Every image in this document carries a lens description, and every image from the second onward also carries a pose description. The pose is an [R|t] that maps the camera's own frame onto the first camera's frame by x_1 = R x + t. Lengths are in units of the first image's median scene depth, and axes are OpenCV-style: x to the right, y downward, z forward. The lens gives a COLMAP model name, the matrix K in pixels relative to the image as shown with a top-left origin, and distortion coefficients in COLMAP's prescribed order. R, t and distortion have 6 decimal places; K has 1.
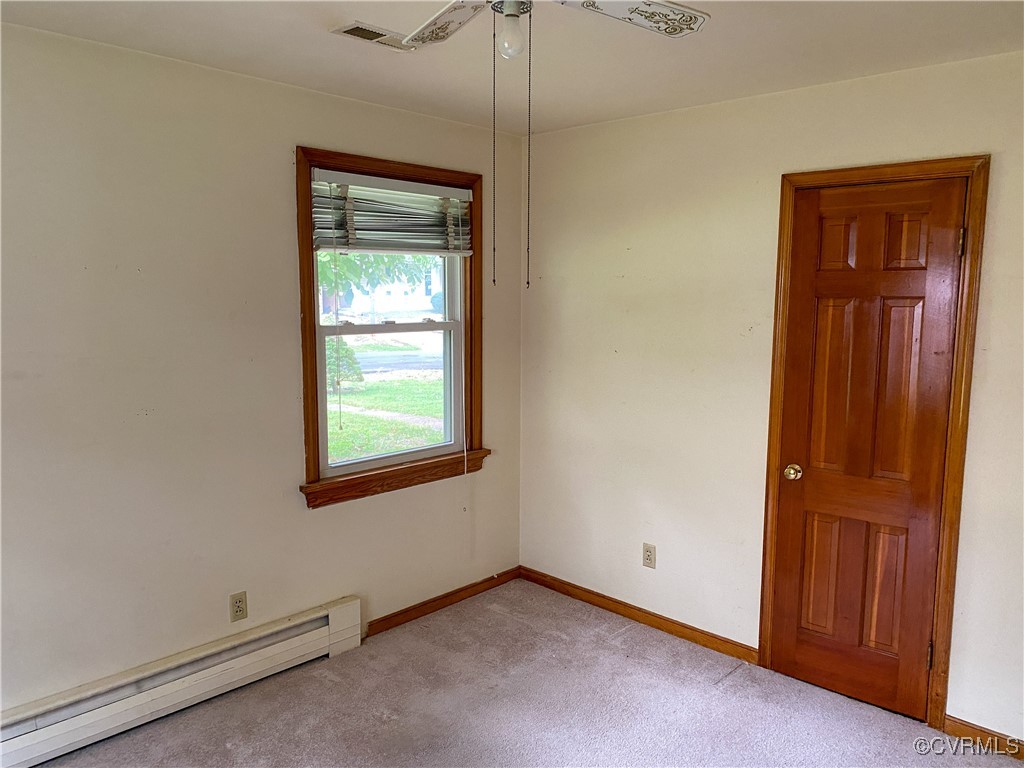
lens RADIAL K [[791.6, 0, 519.1], [0, 791.6, 387.4], [0, 0, 1]] dist [0.068214, -0.076863]
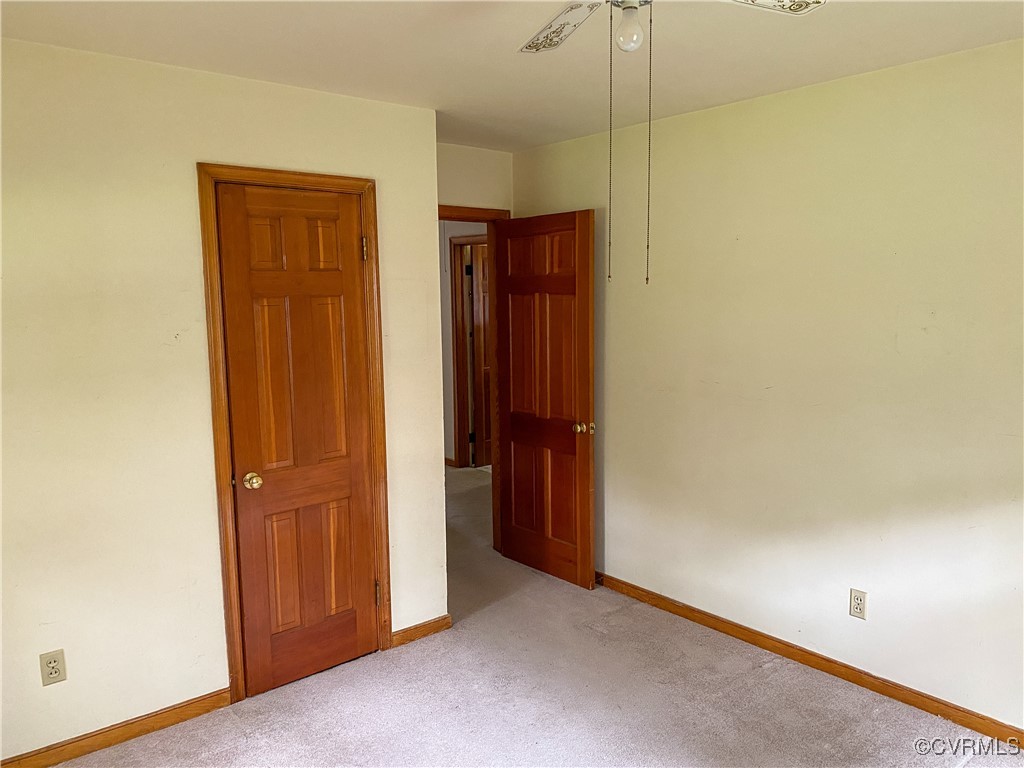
lens RADIAL K [[791.6, 0, 517.2], [0, 791.6, 384.3], [0, 0, 1]] dist [0.068214, -0.076863]
pose [[0.118640, -0.133170, 0.983967, -0.596009], [0.137439, 0.983629, 0.116552, -0.082678], [-0.983379, 0.121408, 0.135000, 0.602088]]
